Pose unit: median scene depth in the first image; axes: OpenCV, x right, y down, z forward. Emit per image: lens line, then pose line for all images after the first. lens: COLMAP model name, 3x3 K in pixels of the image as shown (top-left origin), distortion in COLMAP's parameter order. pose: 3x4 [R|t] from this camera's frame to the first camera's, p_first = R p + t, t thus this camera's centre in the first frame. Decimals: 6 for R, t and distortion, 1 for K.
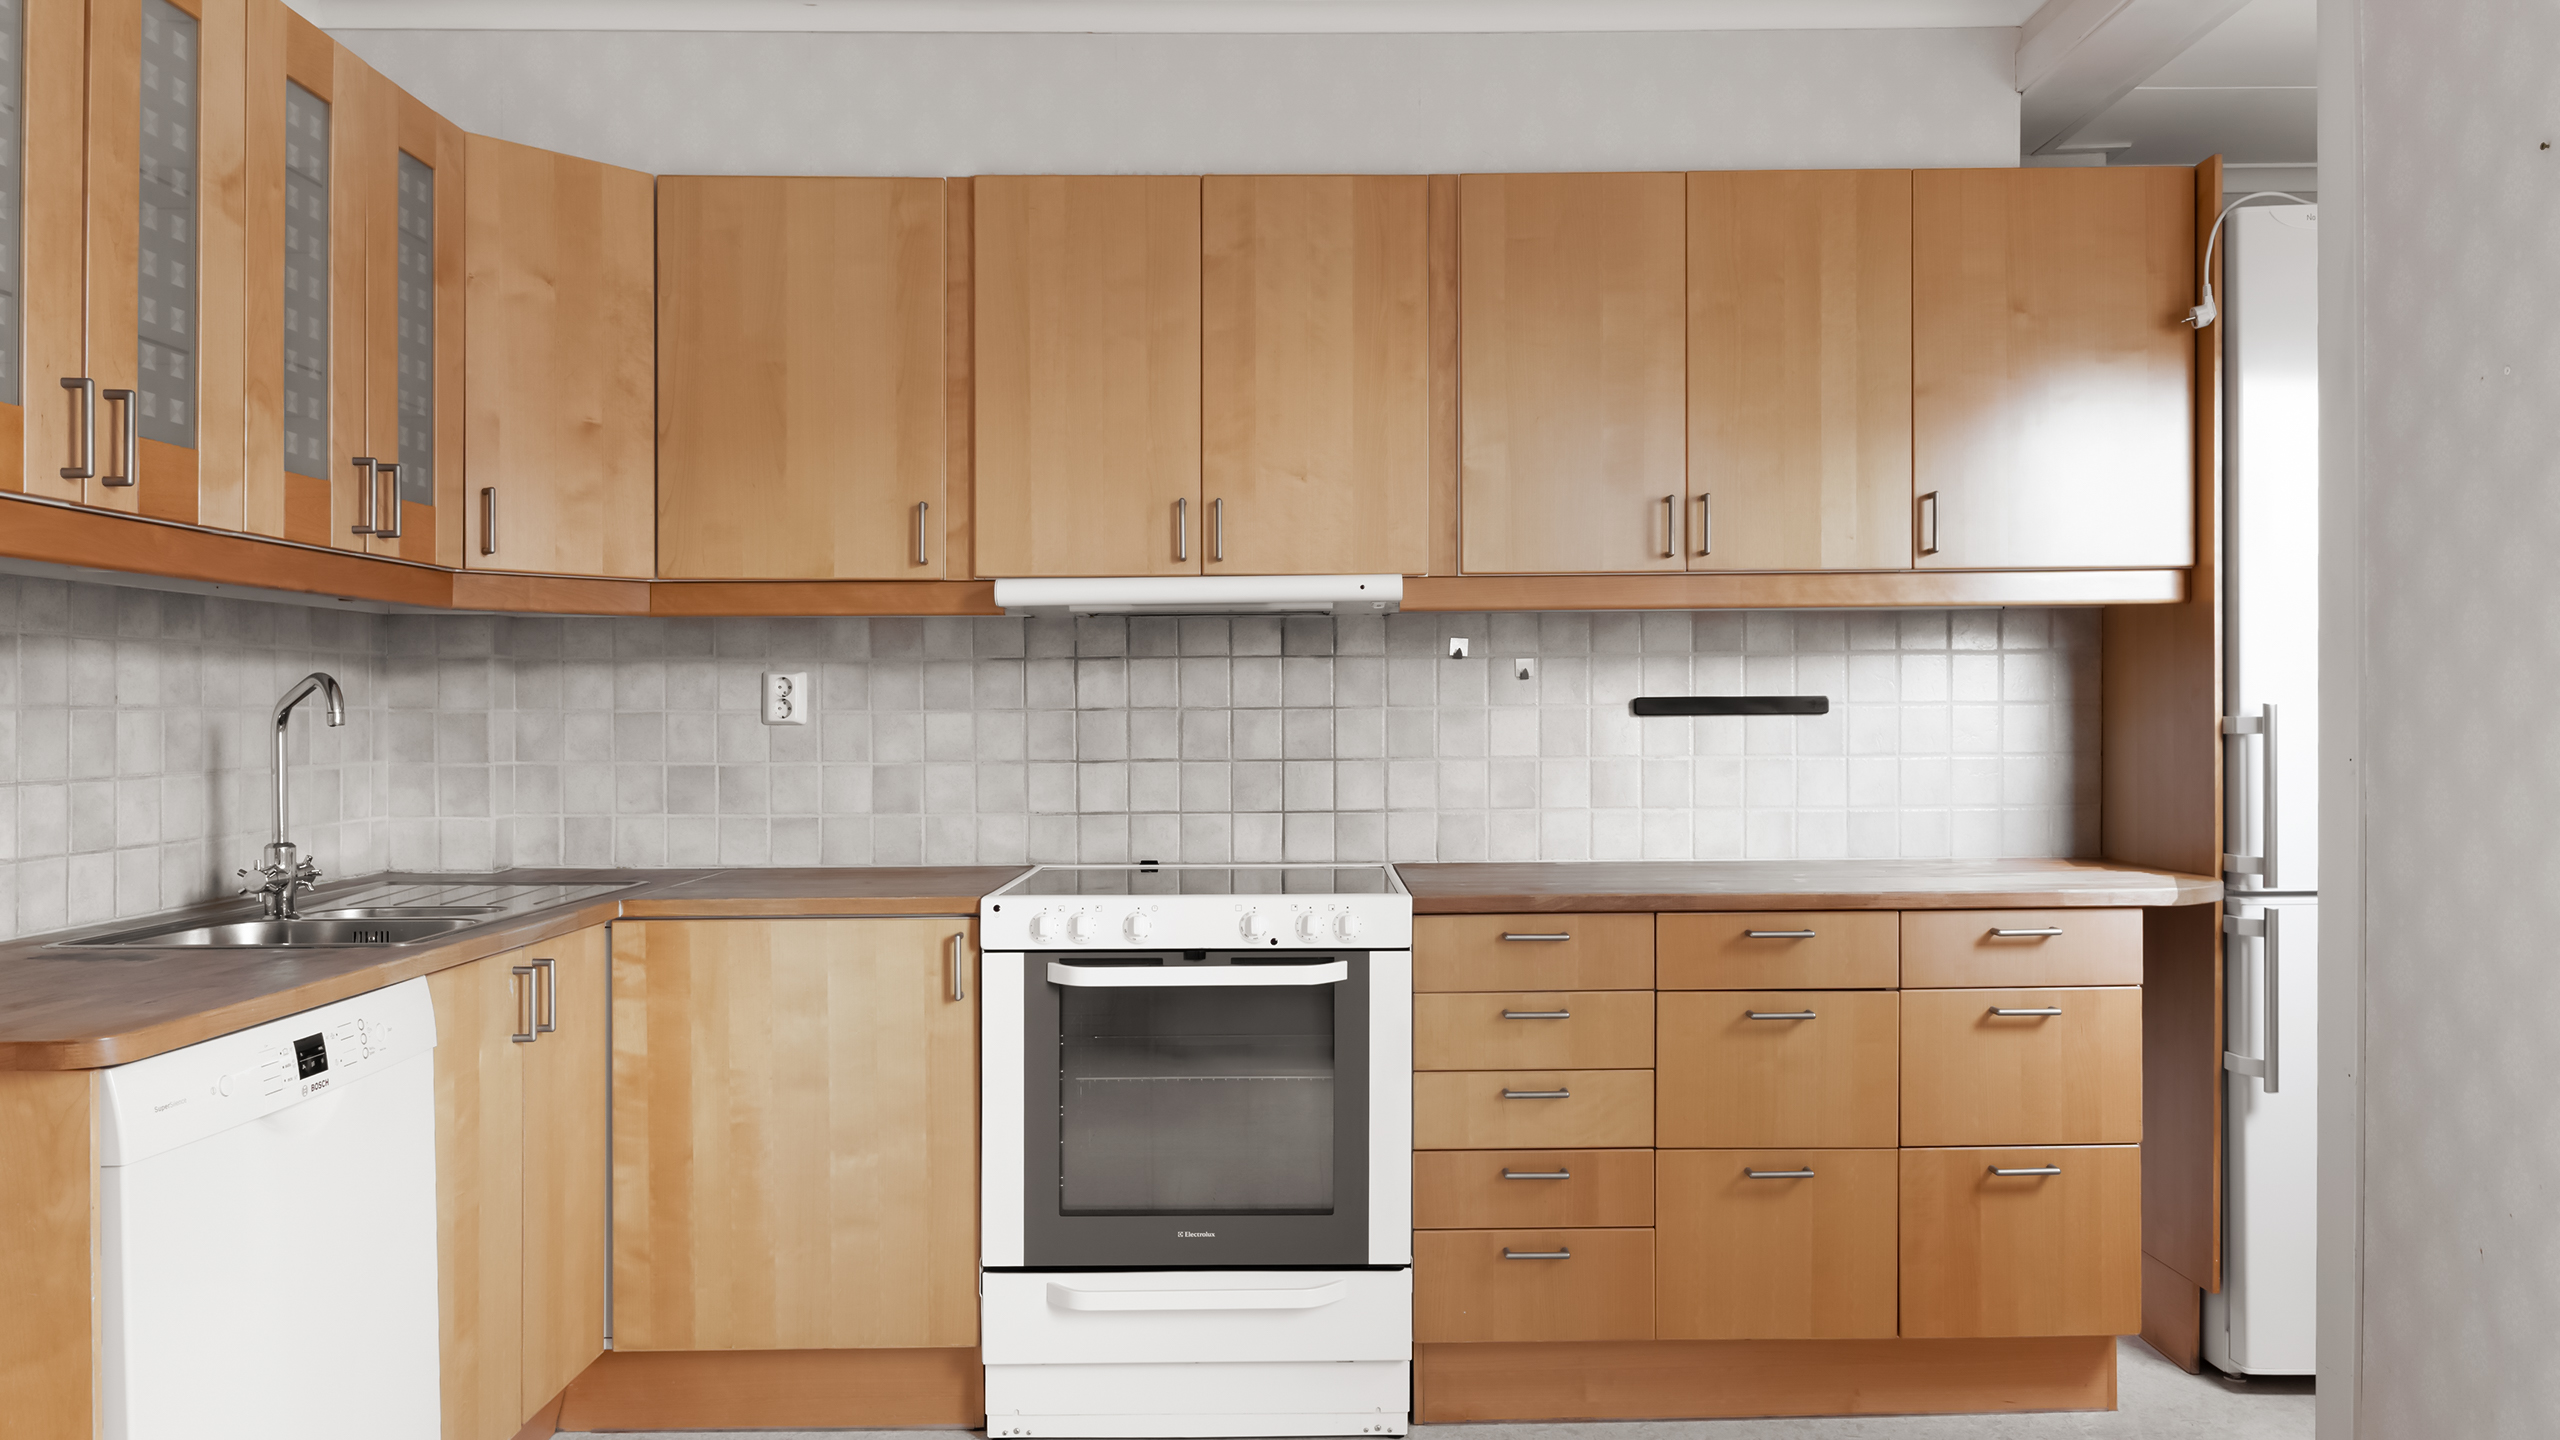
lens RADIAL K [[1798.5, 0, 1272.1], [0, 1798.5, 710.0], [0, 0, 1]] dist [0.002433, -0.006309]
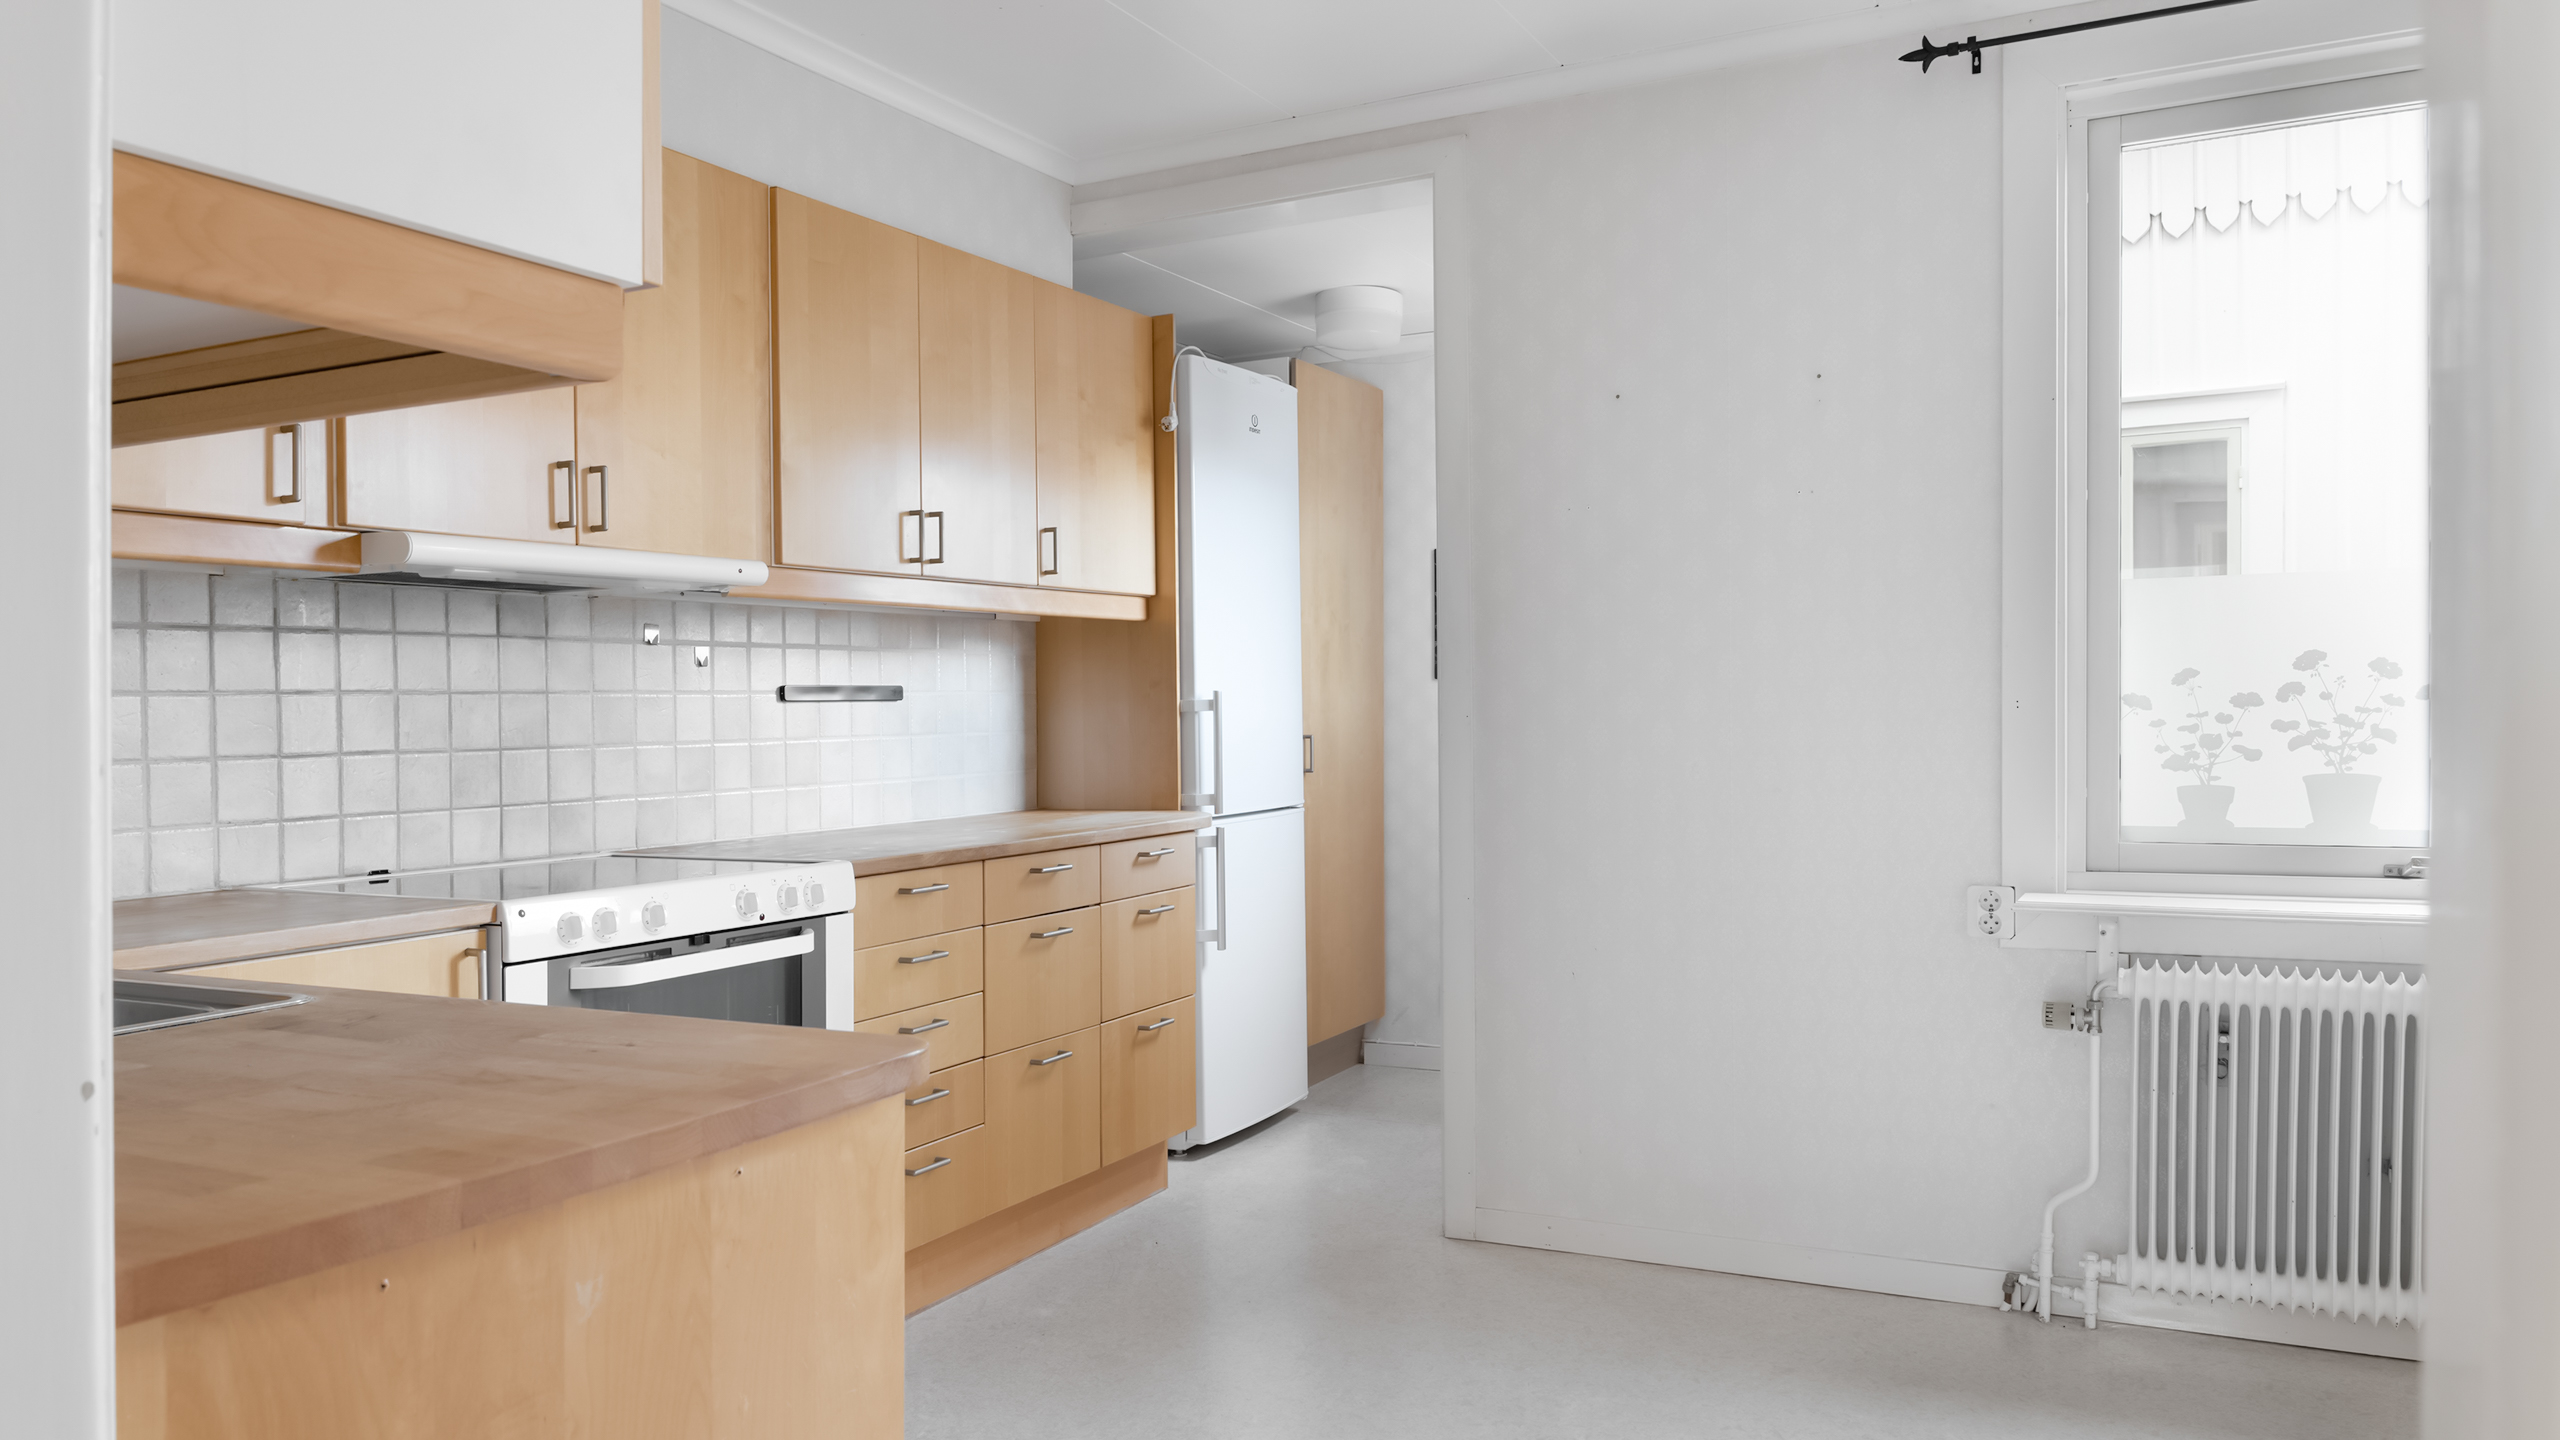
lens RADIAL K [[1798.5, 0, 1269.4], [0, 1798.5, 729.9], [0, 0, 1]] dist [0.002433, -0.006309]
pose [[0.456776, -0.010570, 0.889519, -0.636277], [0.011120, 0.999919, 0.006171, 0.016979], [-0.889512, 0.007072, 0.456856, 0.233418]]
